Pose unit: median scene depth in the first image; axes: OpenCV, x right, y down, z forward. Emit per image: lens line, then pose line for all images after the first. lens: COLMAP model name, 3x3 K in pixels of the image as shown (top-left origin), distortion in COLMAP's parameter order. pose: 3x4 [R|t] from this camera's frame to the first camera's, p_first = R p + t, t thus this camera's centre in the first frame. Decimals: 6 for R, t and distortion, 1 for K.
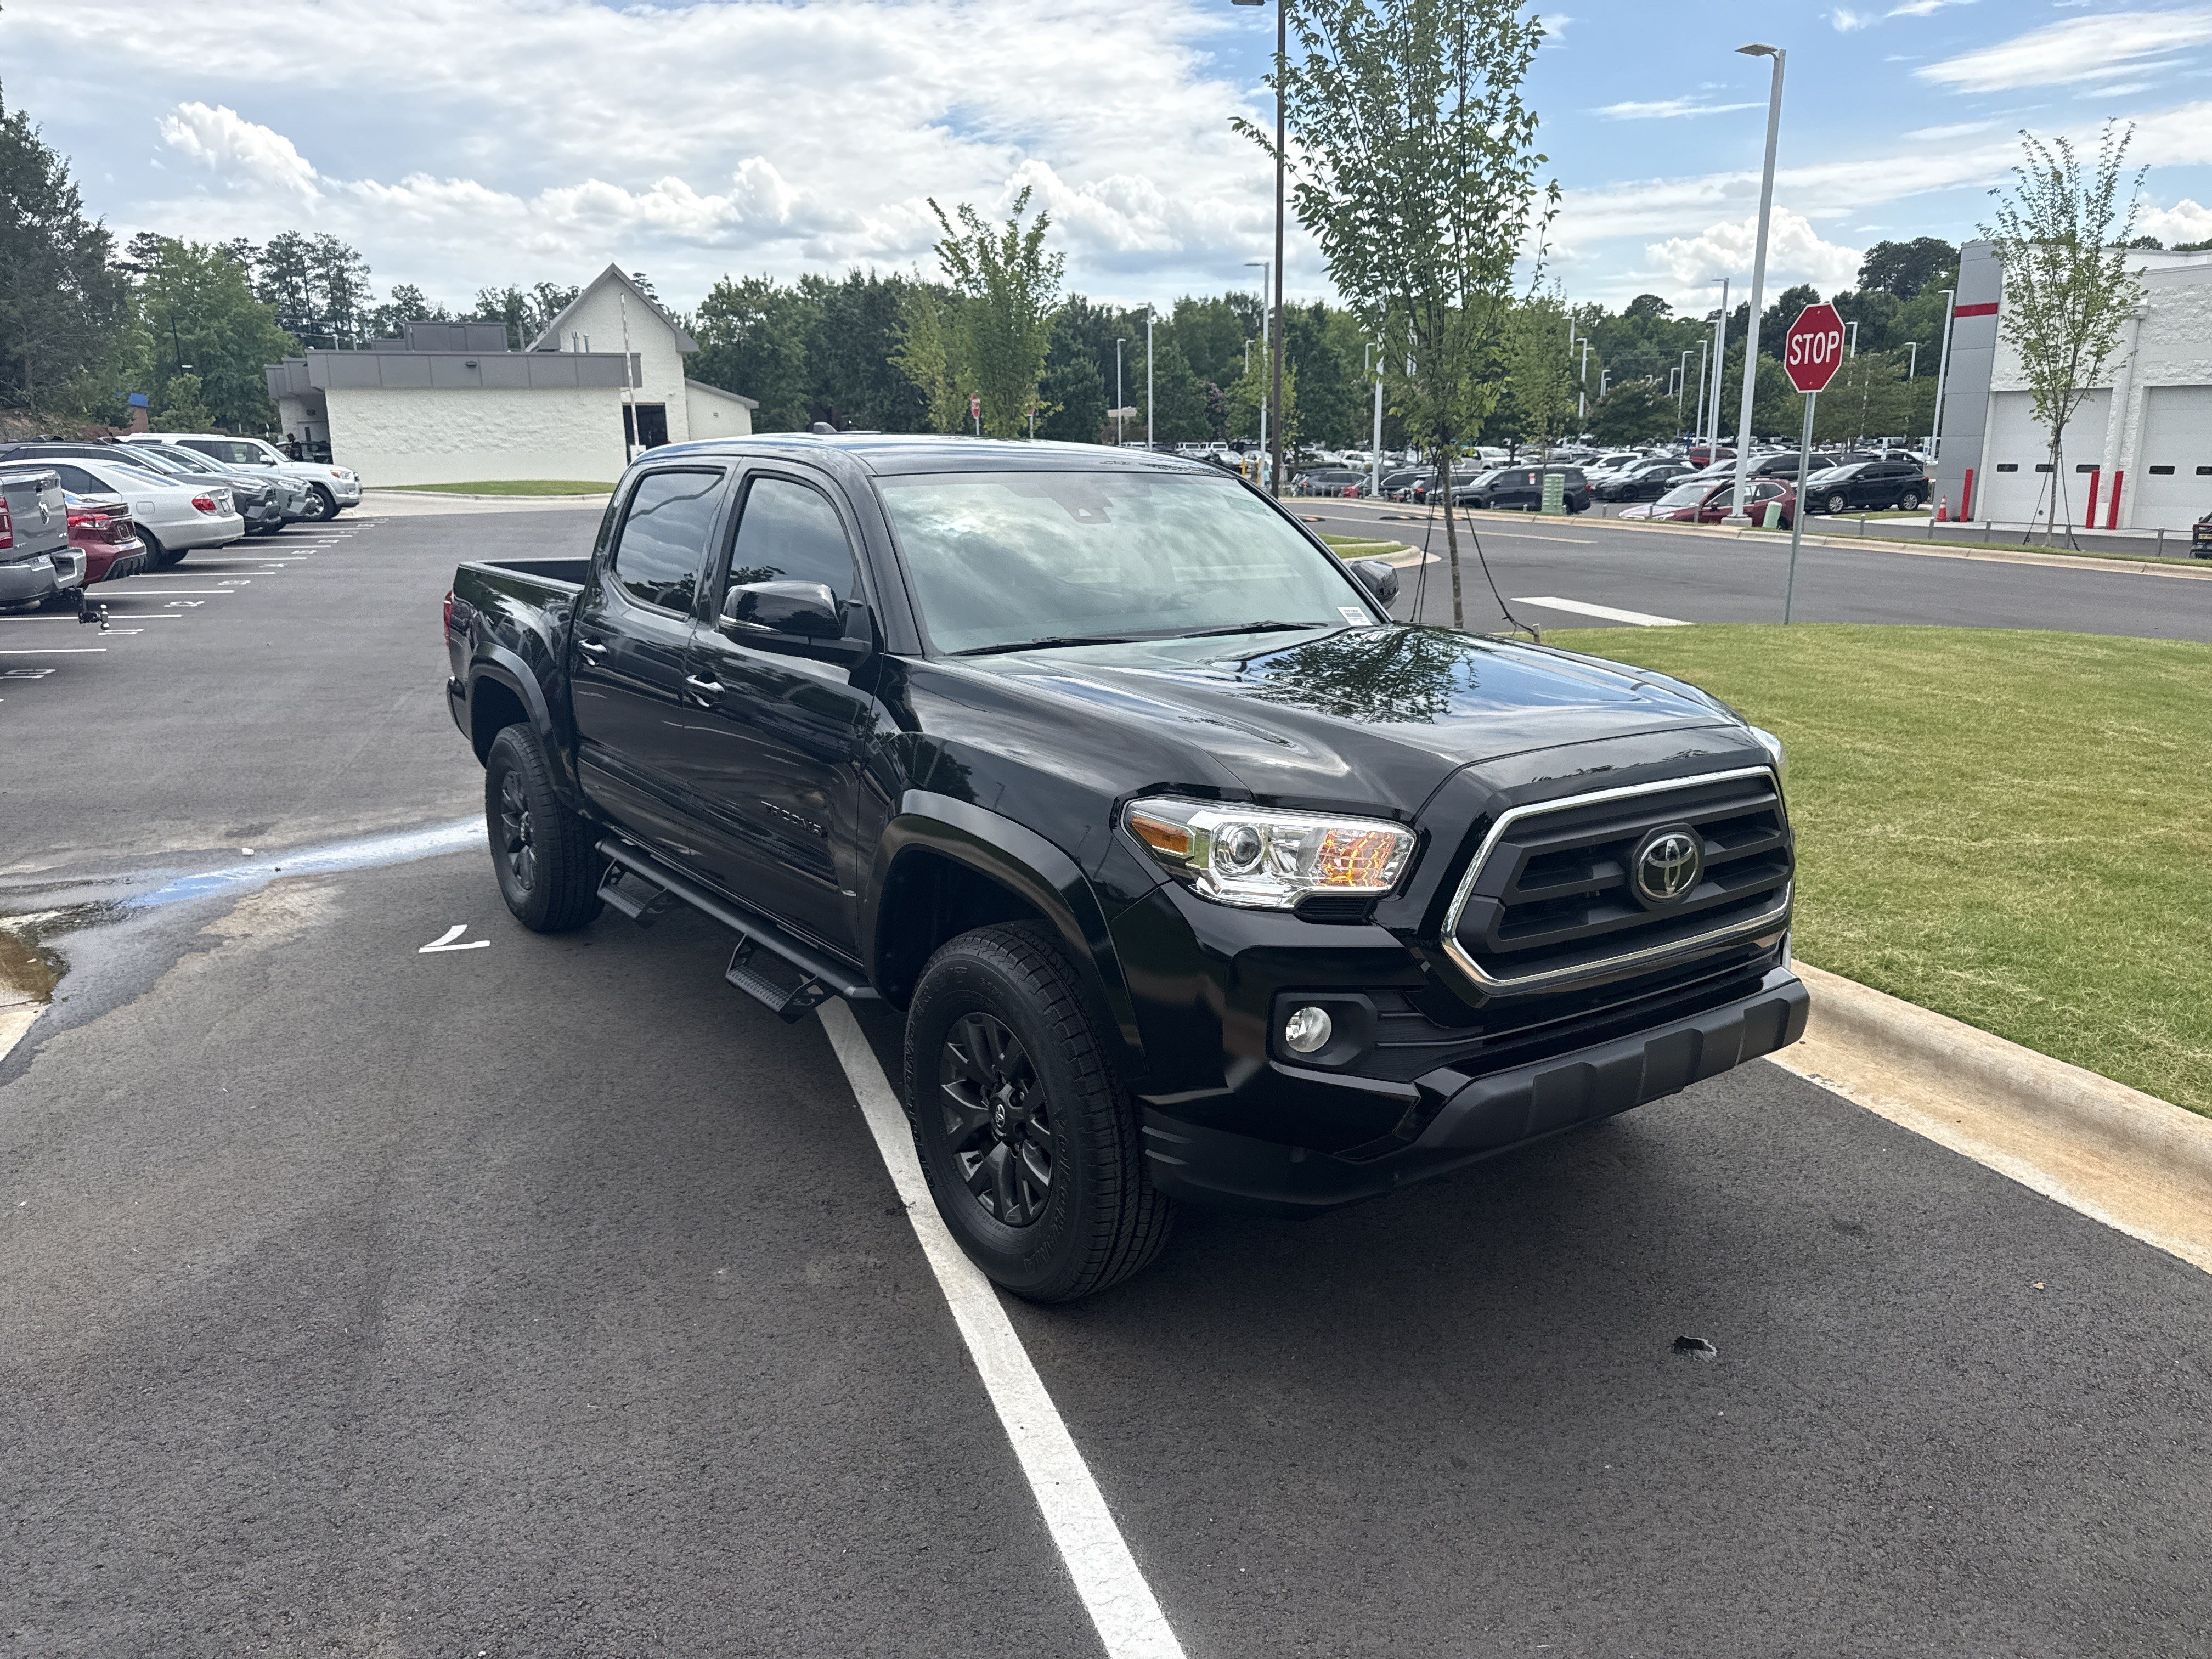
lens RADIAL K [[1568.3, 0, 1086.7], [0, 1568.3, 839.2], [0, 0, 1]] dist [0.026913, -0.035926]
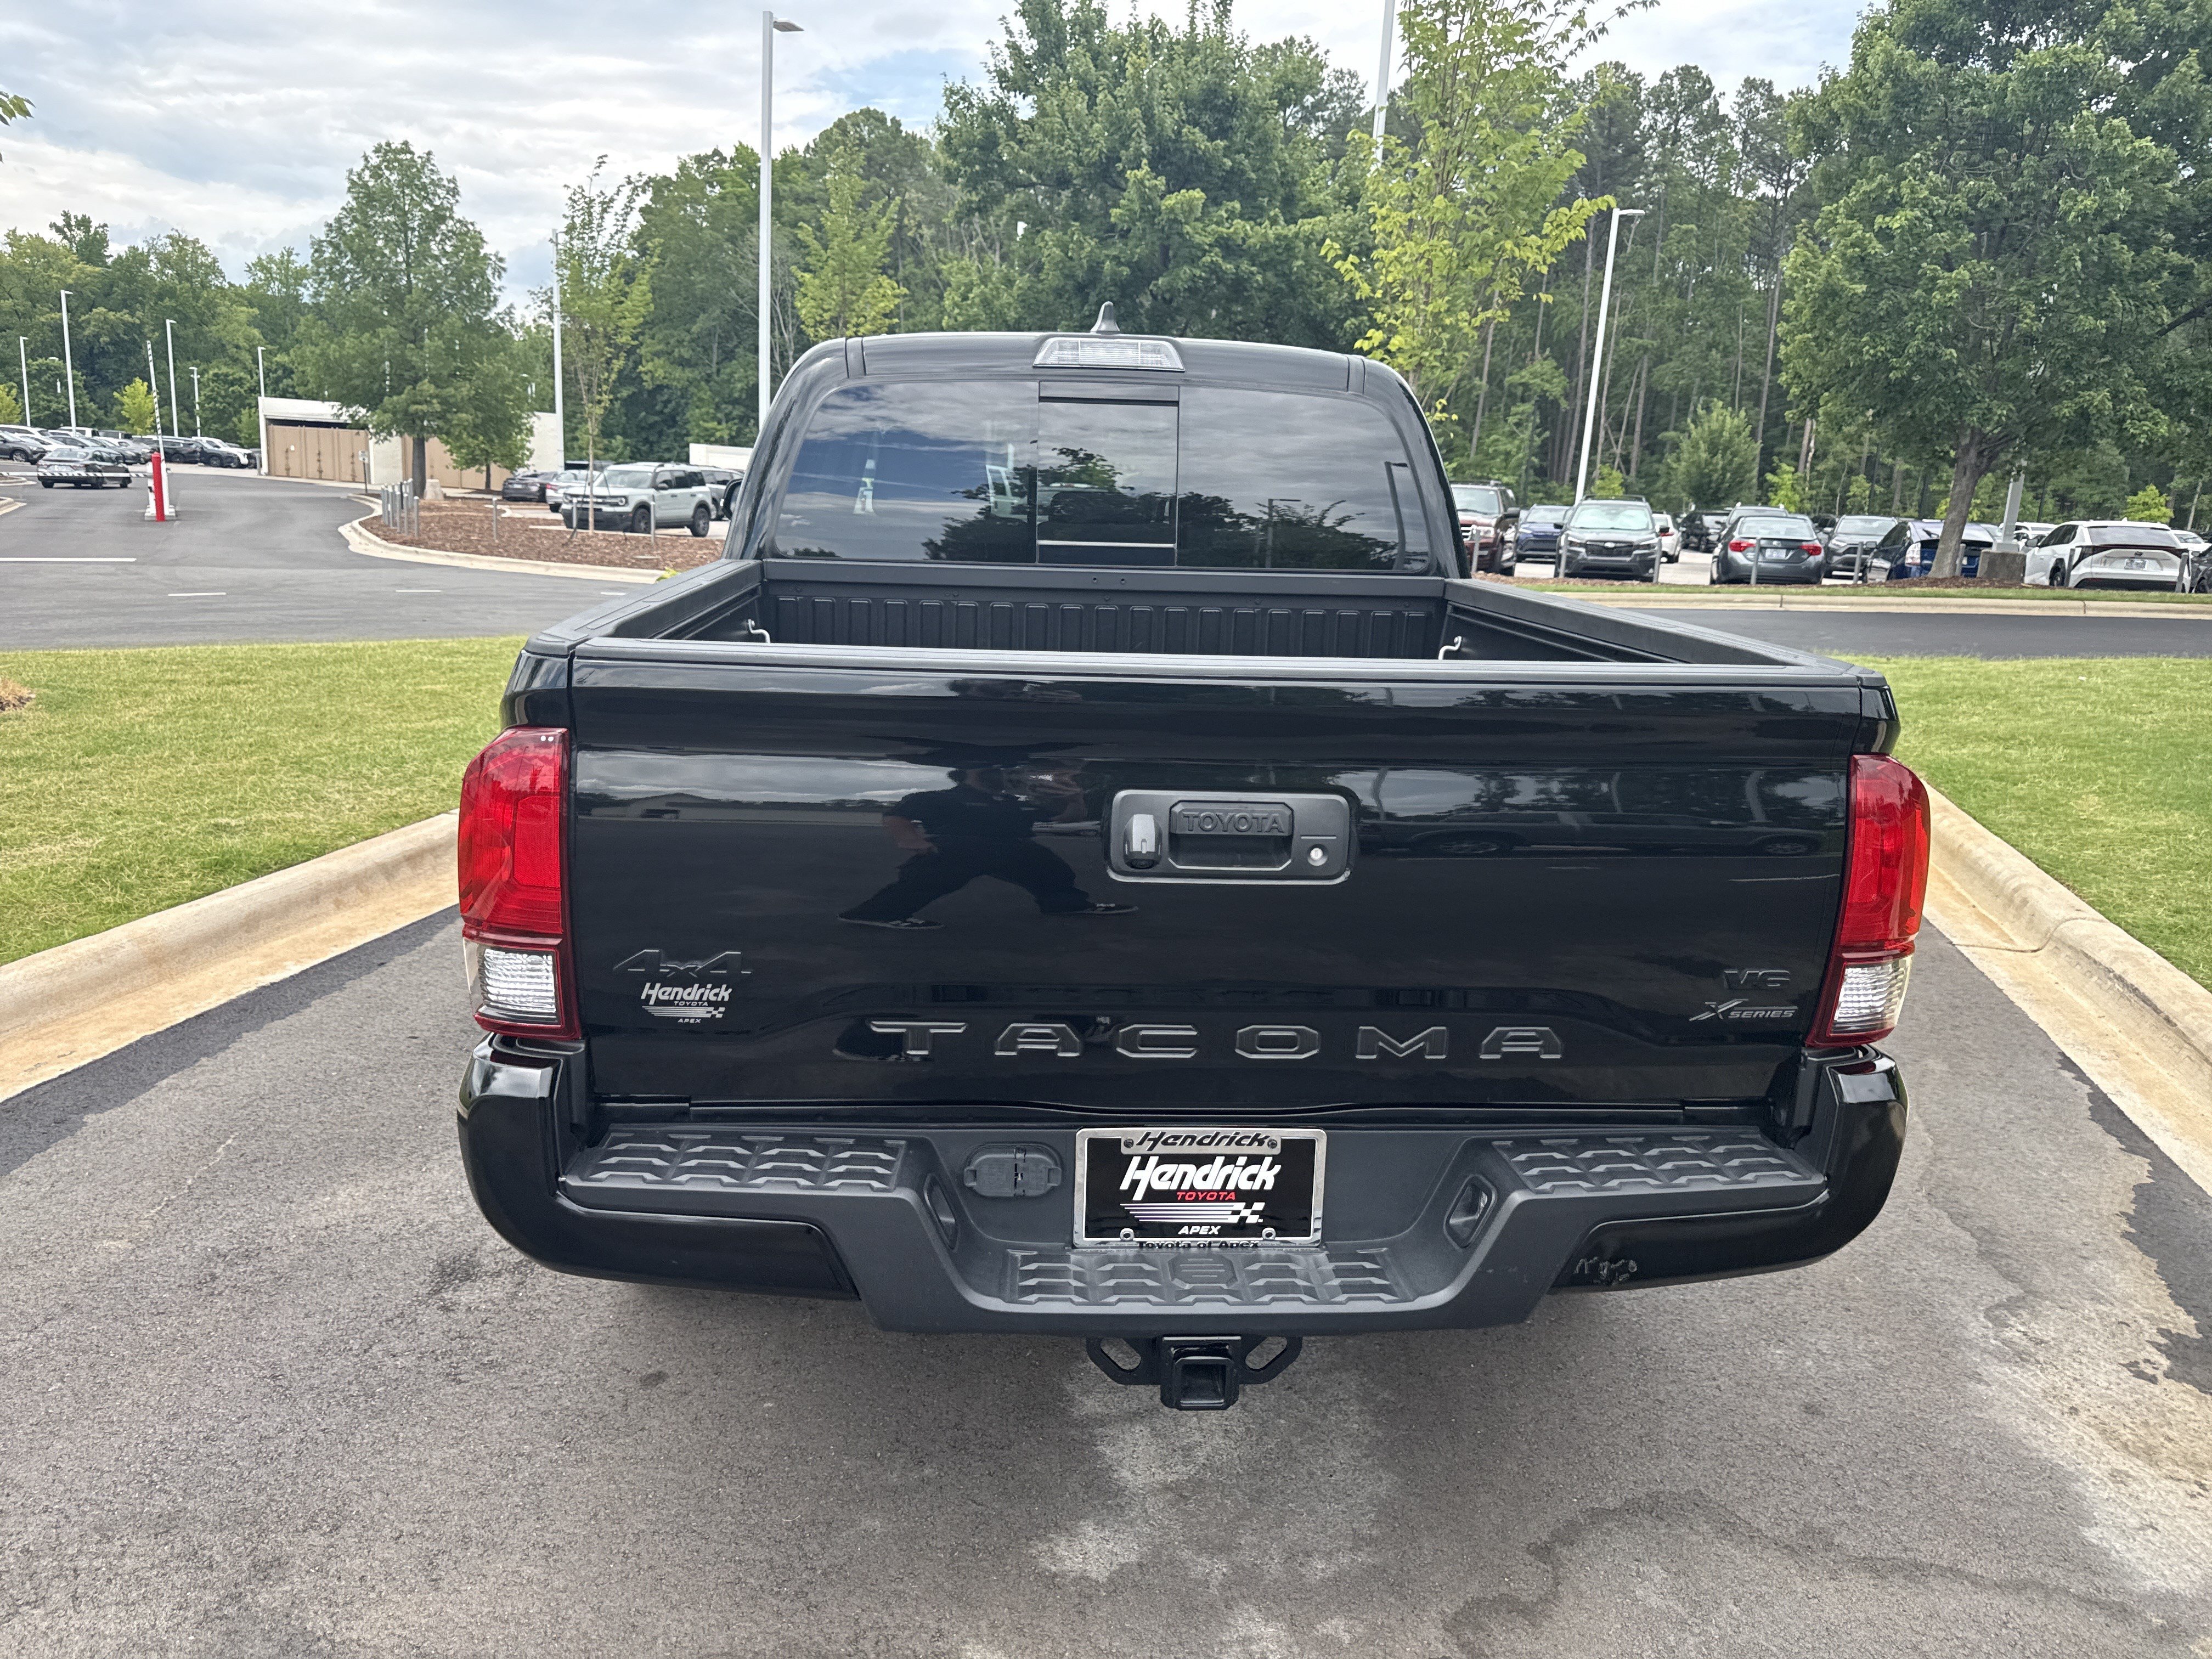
lens RADIAL K [[1568.3, 0, 1089.7], [0, 1568.3, 814.9], [0, 0, 1]] dist [0.026913, -0.035926]
pose [[-0.855273, -0.141552, 0.498468, -0.416275], [0.086394, 0.909546, 0.406524, -0.276670], [-0.510924, 0.390754, -0.765682, 1.283069]]
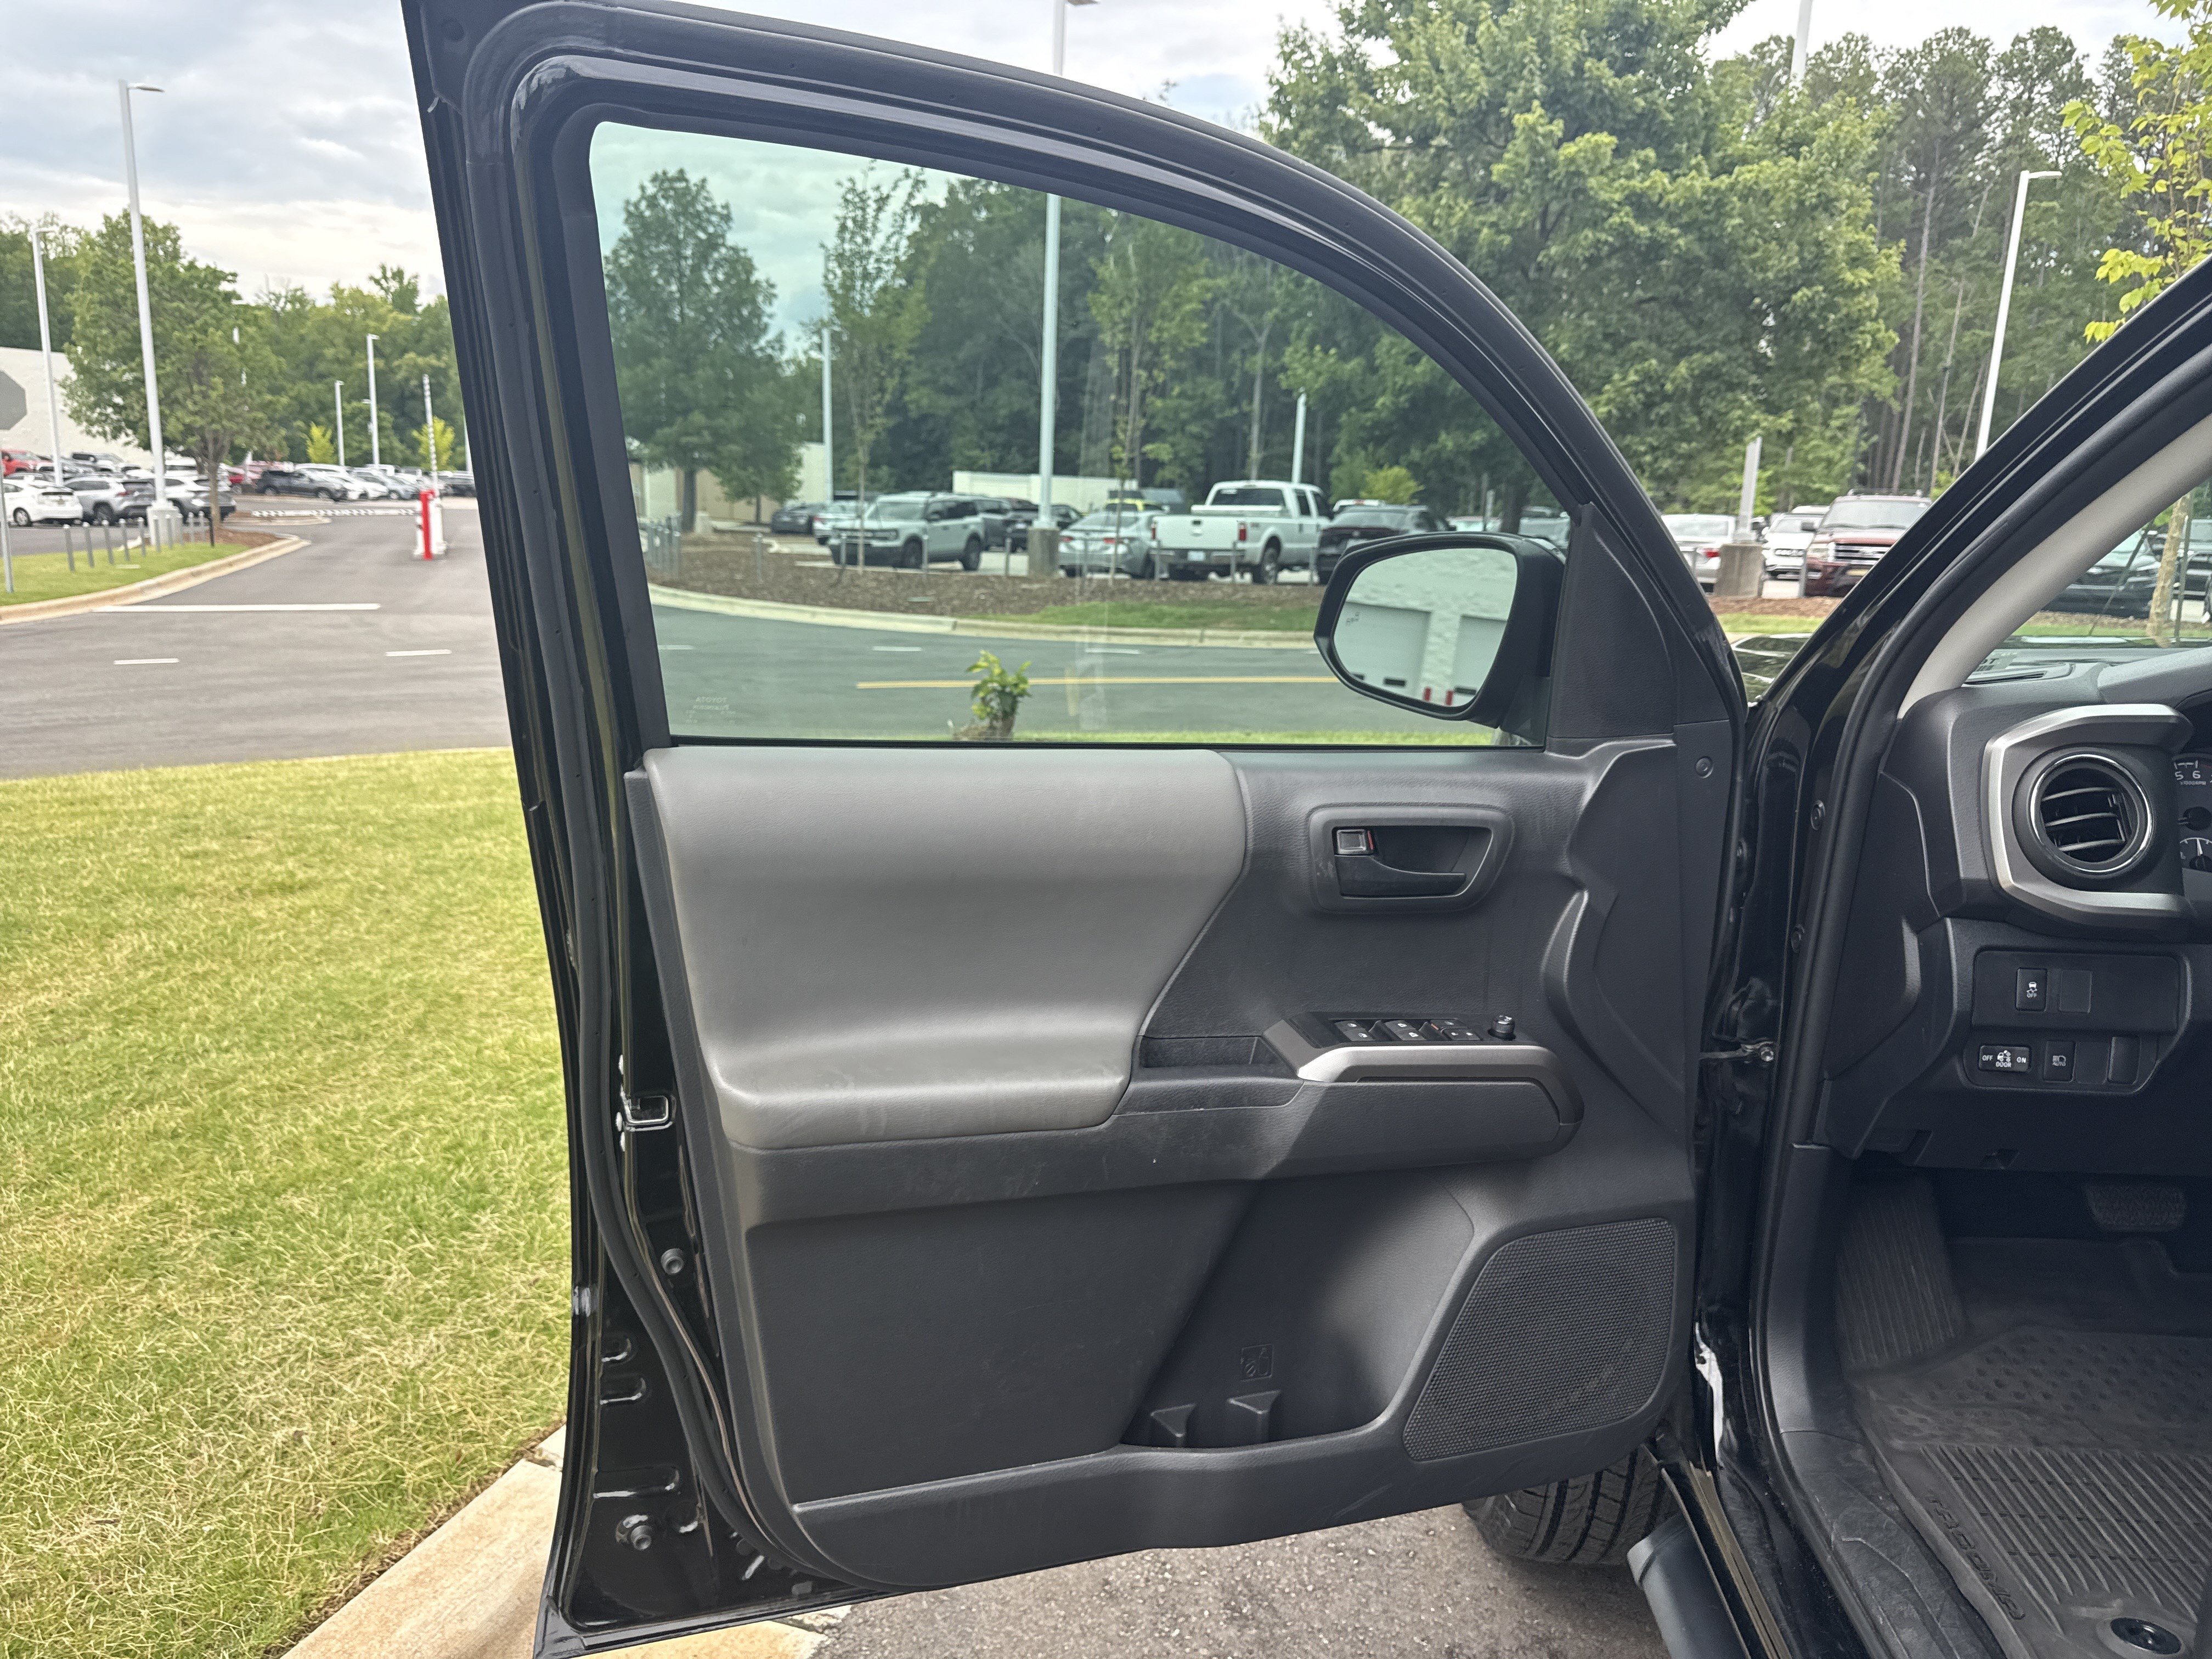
lens RADIAL K [[1568.3, 0, 1094.5], [0, 1568.3, 827.0], [0, 0, 1]] dist [0.026913, -0.035926]
pose [[-0.767354, -0.150054, 0.623419, 0.062928], [0.133877, 0.913316, 0.384618, -0.178984], [-0.627092, 0.378600, -0.680748, 0.884530]]
